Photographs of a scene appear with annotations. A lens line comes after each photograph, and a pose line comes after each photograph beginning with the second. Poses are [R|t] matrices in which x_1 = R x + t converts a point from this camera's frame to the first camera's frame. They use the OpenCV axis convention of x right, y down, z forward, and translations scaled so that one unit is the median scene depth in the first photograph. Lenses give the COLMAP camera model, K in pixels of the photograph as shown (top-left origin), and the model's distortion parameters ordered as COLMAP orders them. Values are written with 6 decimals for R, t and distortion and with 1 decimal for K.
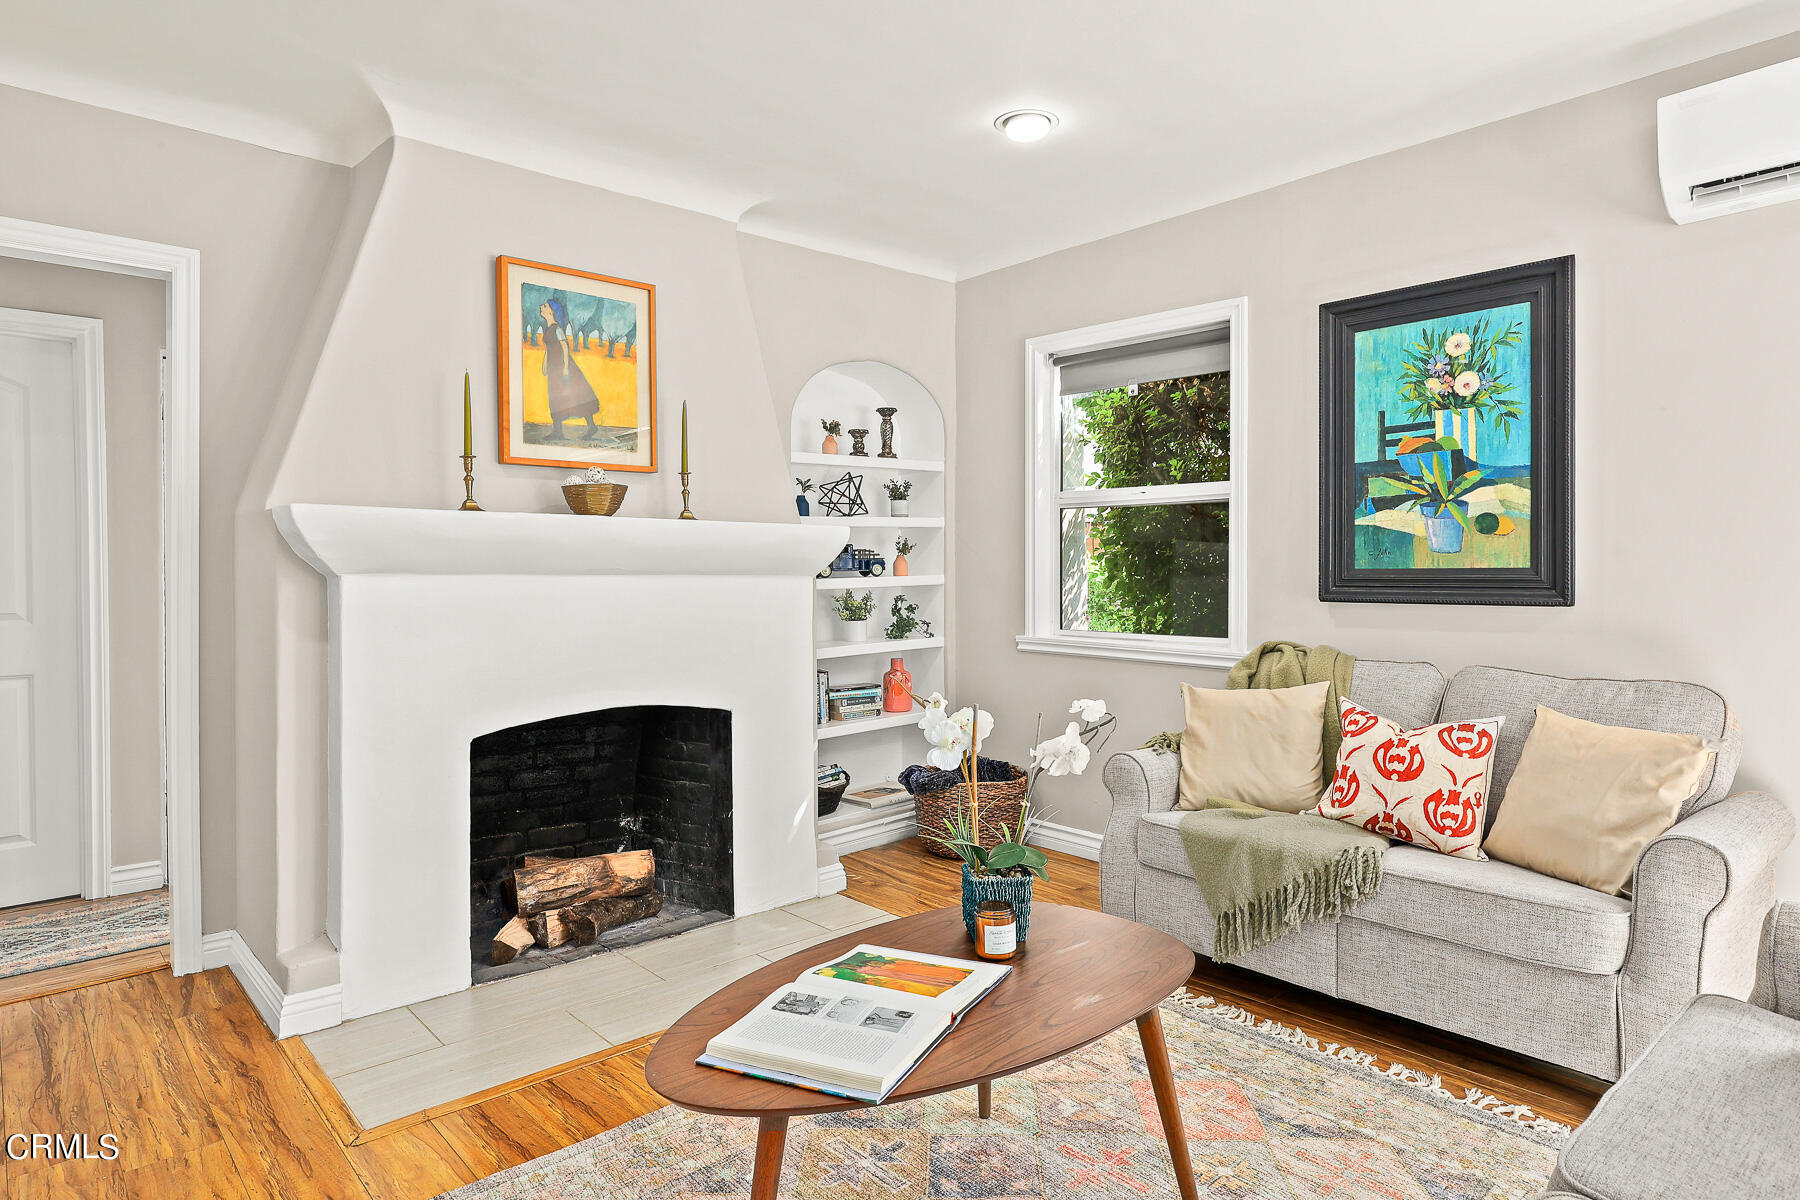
lens RADIAL K [[1010.0, 0, 903.8], [0, 1010.0, 590.9], [0, 0, 1]] dist [-0.002275, 0.000470]
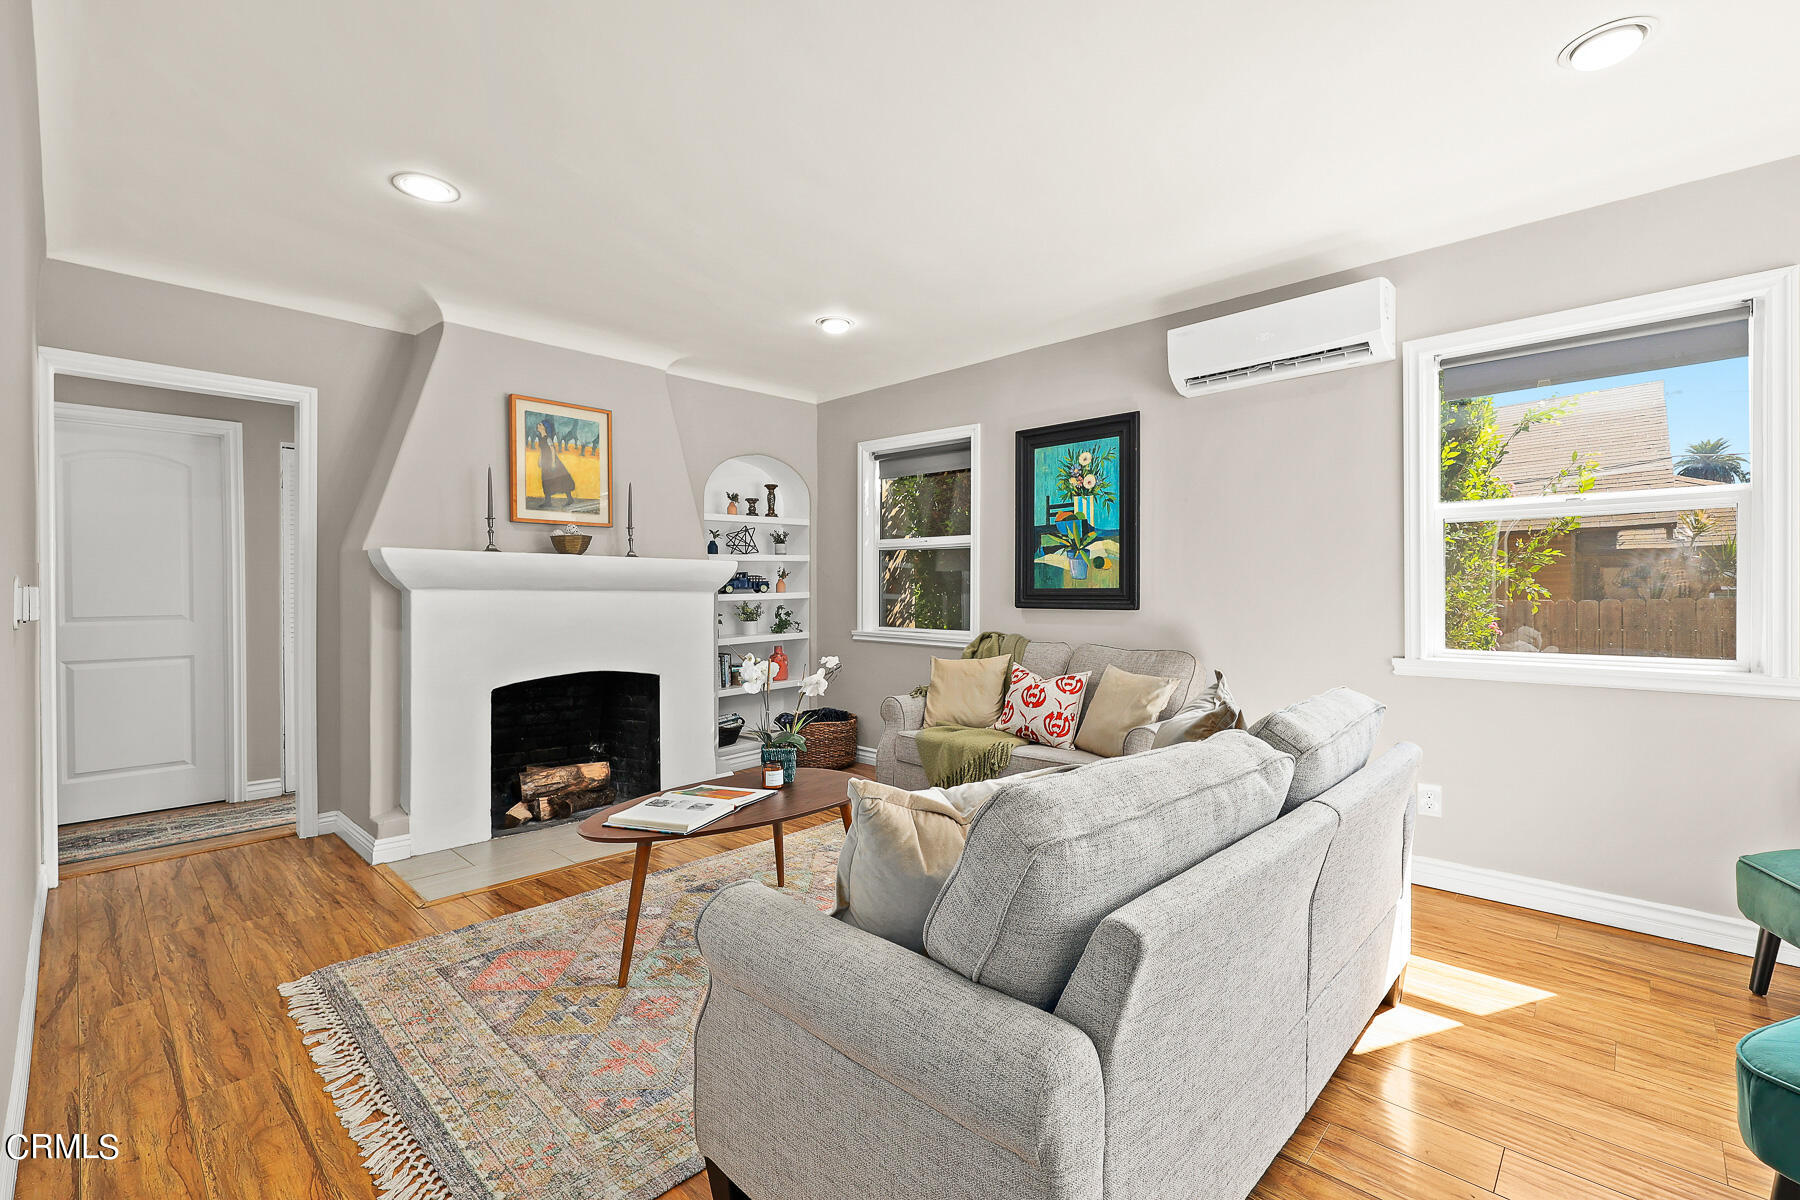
lens RADIAL K [[763.0, 0, 894.9], [0, 763.0, 604.5], [0, 0, 1]] dist [-0.000076, 0.000220]
pose [[0.997027, 0.001597, 0.077035, 0.117332], [-0.001425, 0.999996, -0.002293, 0.008209], [-0.077038, 0.002176, 0.997026, -0.261095]]
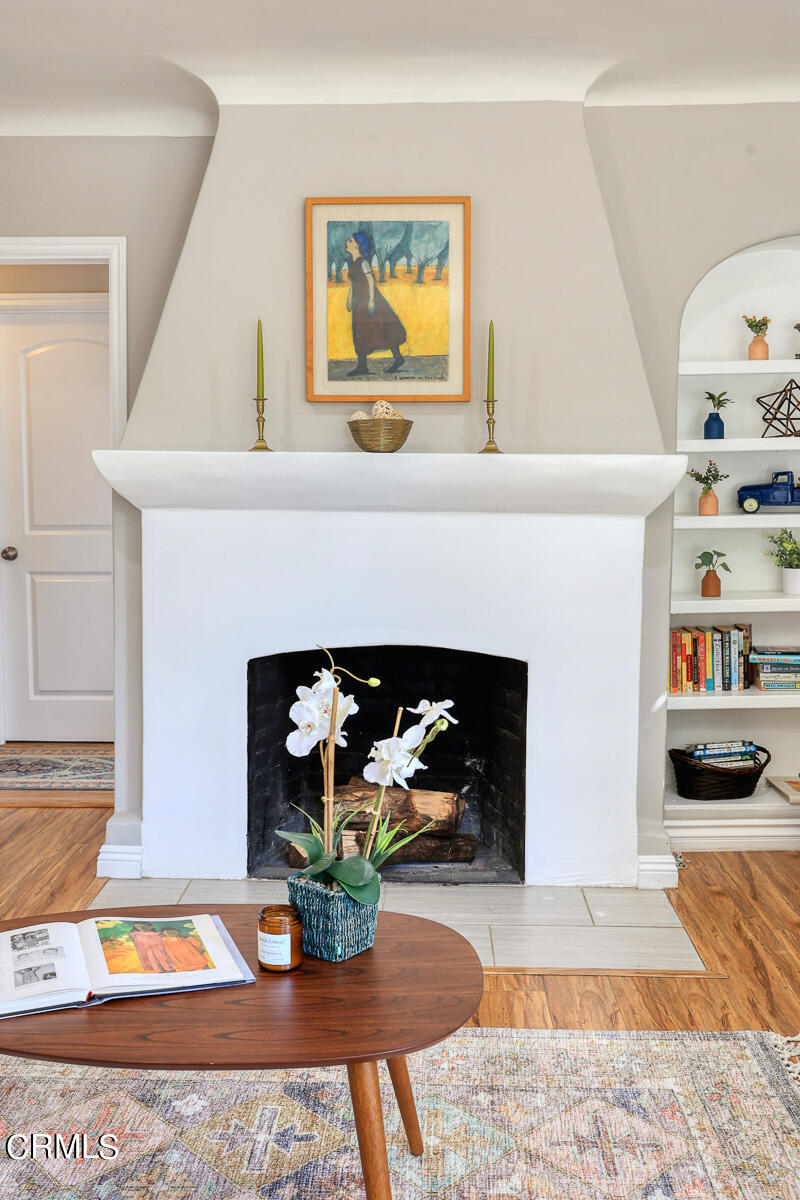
lens RADIAL K [[1122.3, 0, 394.7], [0, 1122.3, 595.2], [0, 0, 1]] dist [0.006335, 0.000000]
pose [[0.726197, 0.077403, -0.683115, 0.459168], [-0.018832, 0.995509, 0.092780, -0.035548], [0.687229, -0.054512, 0.724393, 0.199655]]
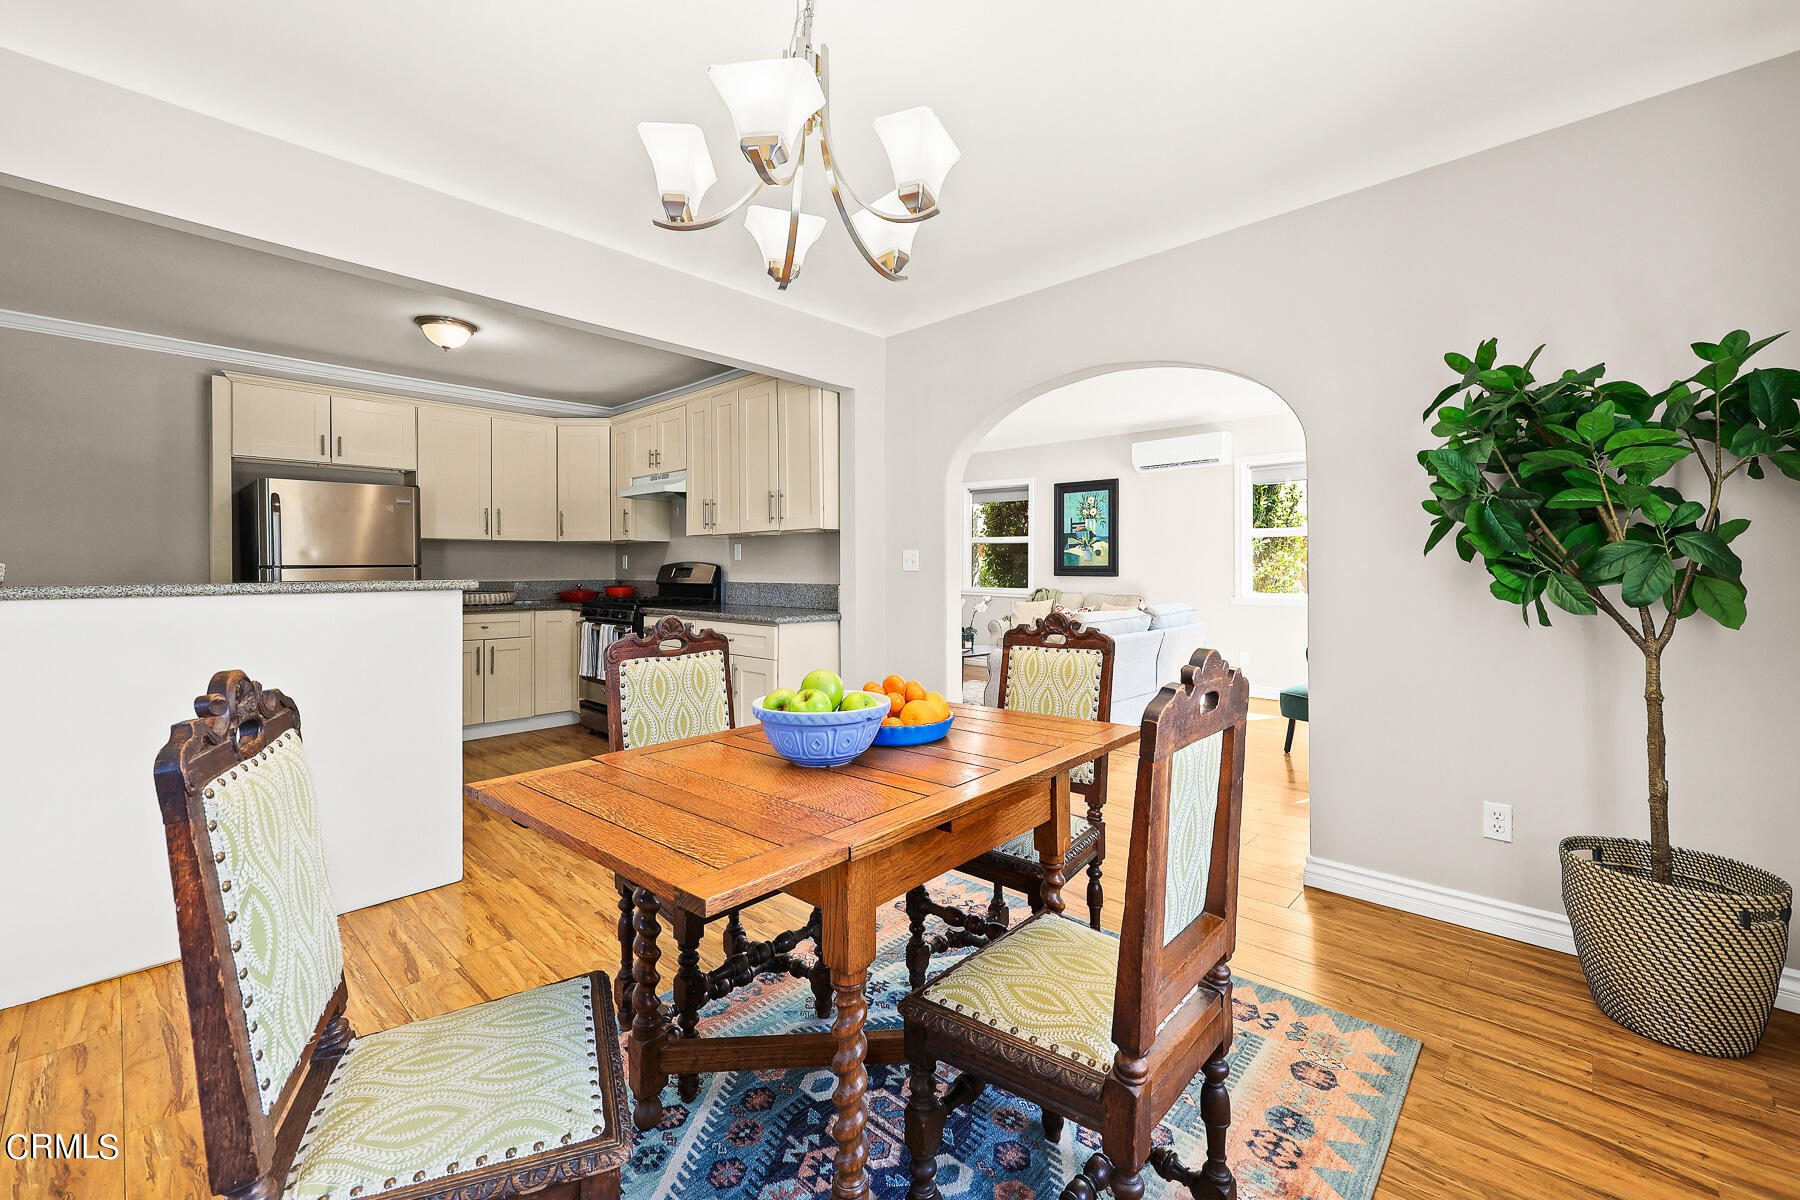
lens RADIAL K [[746.3, 0, 890.5], [0, 746.3, 582.1], [0, 0, 1]] dist [0.000696, 0.000488]
pose [[0.996789, -0.001038, 0.080070, -0.310128], [0.000707, 0.999991, 0.004165, 0.020932], [-0.080074, -0.004095, 0.996781, -1.379962]]
